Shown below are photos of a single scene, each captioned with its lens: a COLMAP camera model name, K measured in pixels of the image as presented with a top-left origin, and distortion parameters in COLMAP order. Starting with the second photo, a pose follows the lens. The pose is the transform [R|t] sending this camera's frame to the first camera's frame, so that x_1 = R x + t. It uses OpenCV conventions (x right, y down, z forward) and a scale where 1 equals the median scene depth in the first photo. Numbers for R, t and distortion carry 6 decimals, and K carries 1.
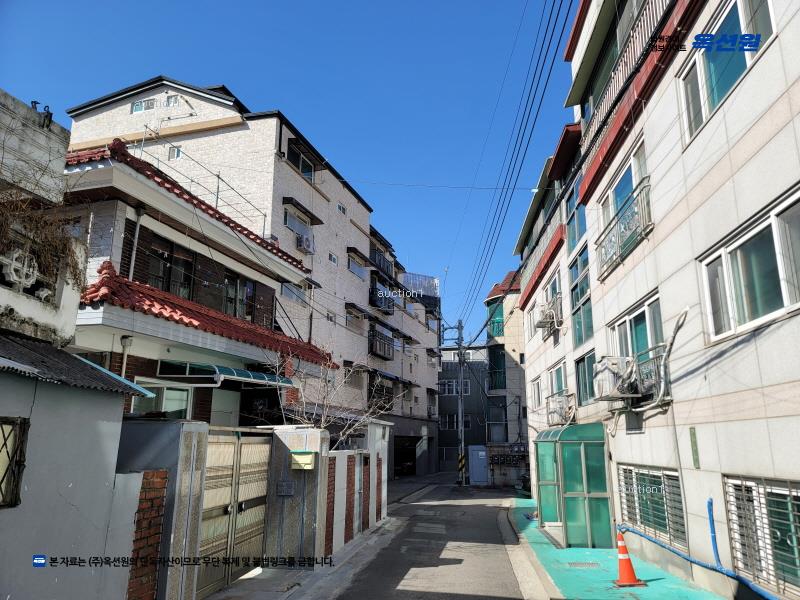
lens RADIAL K [[574.4, 0, 411.0], [0, 574.4, 299.0], [0, 0, 1]] dist [0.071266, -0.003205]
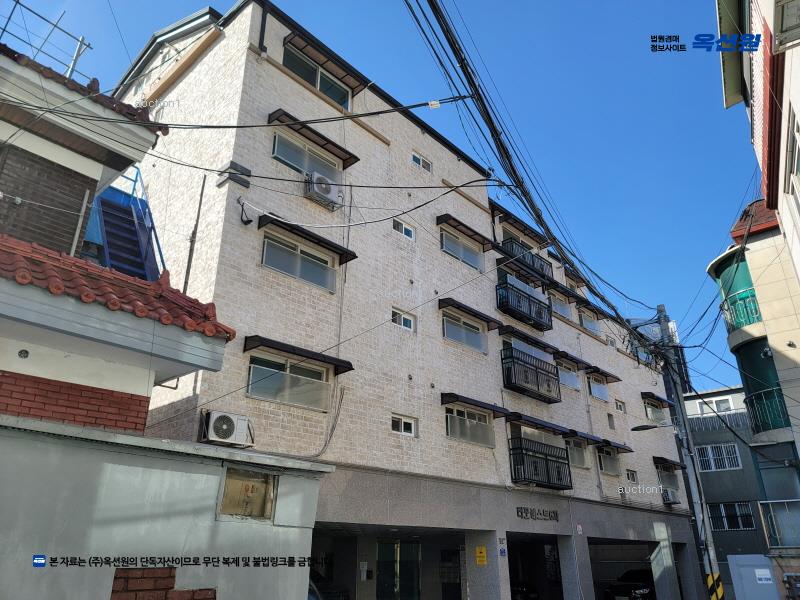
lens RADIAL K [[574.4, 0, 411.0], [0, 574.4, 299.0], [0, 0, 1]] dist [0.071266, -0.003205]
pose [[0.902997, -0.179691, -0.390267, 0.085951], [0.108111, 0.974145, -0.198379, 0.110031], [0.415823, 0.136944, 0.899076, 0.396758]]
